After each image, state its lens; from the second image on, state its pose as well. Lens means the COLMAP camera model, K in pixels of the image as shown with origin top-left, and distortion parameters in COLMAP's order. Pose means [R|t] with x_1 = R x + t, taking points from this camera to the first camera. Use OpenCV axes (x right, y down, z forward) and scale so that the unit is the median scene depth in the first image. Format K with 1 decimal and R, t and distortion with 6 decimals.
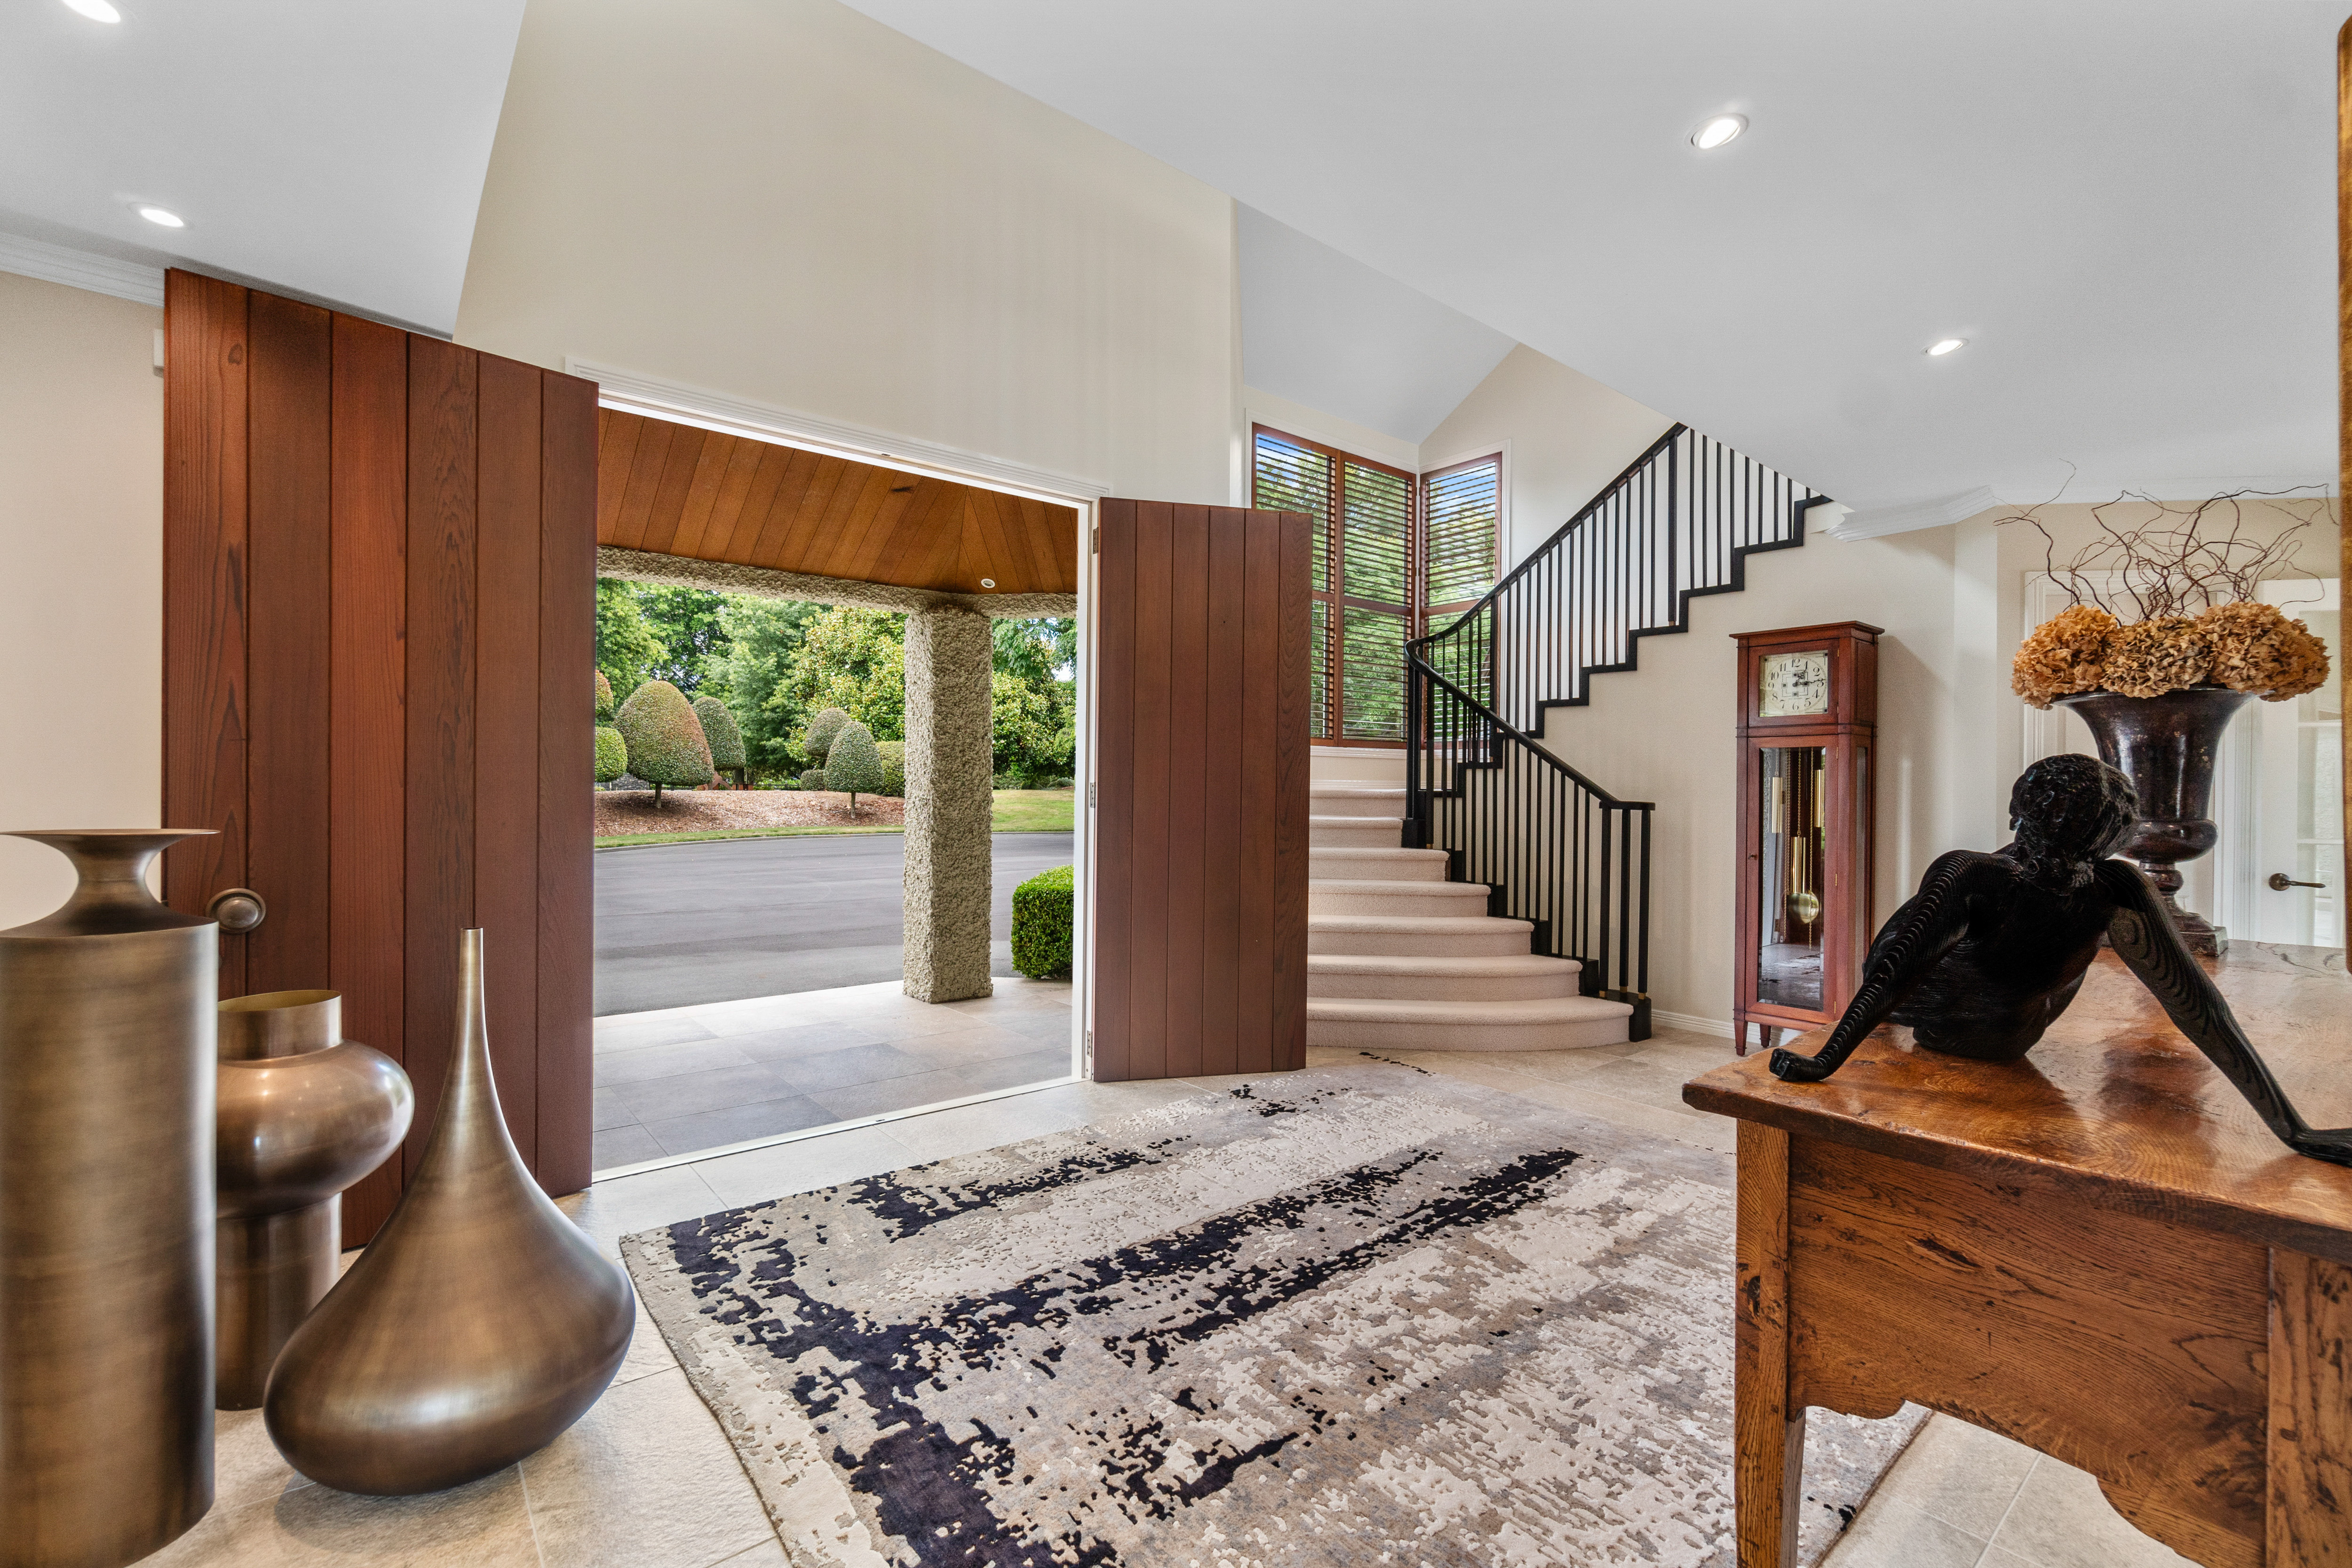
lens RADIAL K [[1029.5, 0, 1154.9], [0, 1029.5, 782.8], [0, 0, 1]] dist [-0.000200, -0.000098]
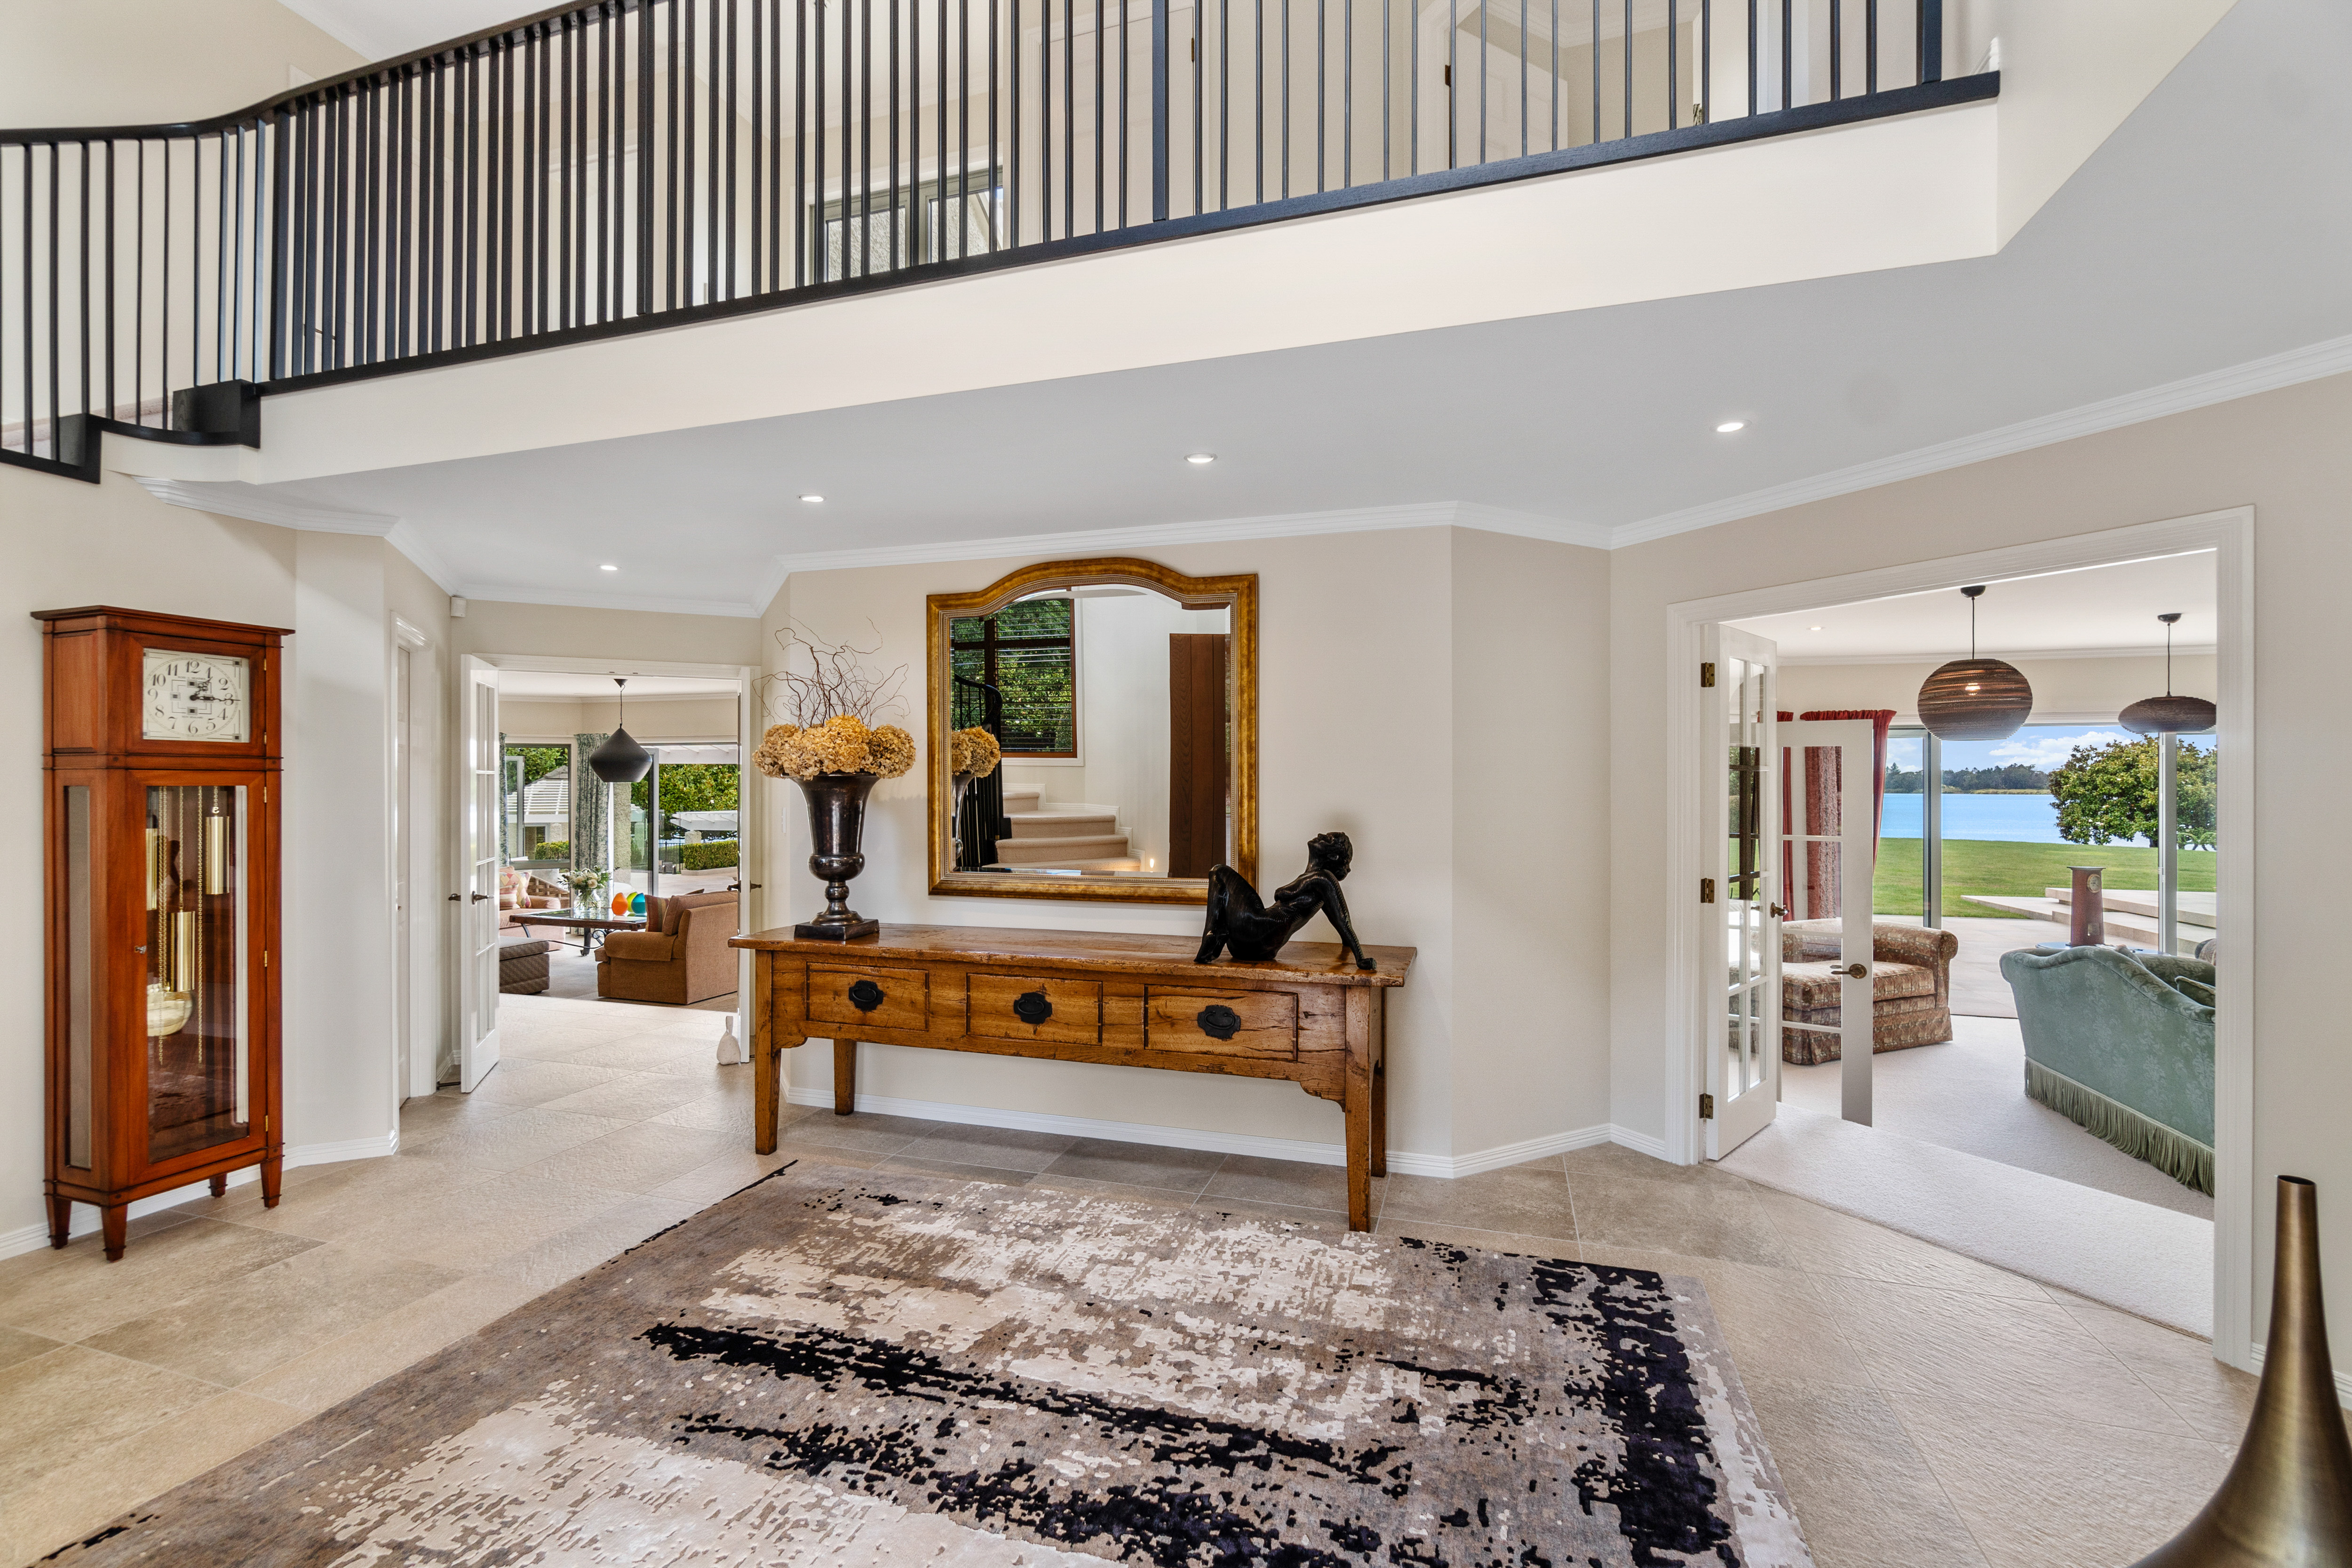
lens RADIAL K [[1029.5, 0, 1153.9], [0, 1029.5, 791.4], [0, 0, 1]] dist [-0.000200, -0.000098]
pose [[-0.558771, -0.016228, 0.829163, -0.607402], [-0.014887, 0.999844, 0.009537, -0.085468], [-0.829188, -0.007015, -0.558925, 1.518754]]
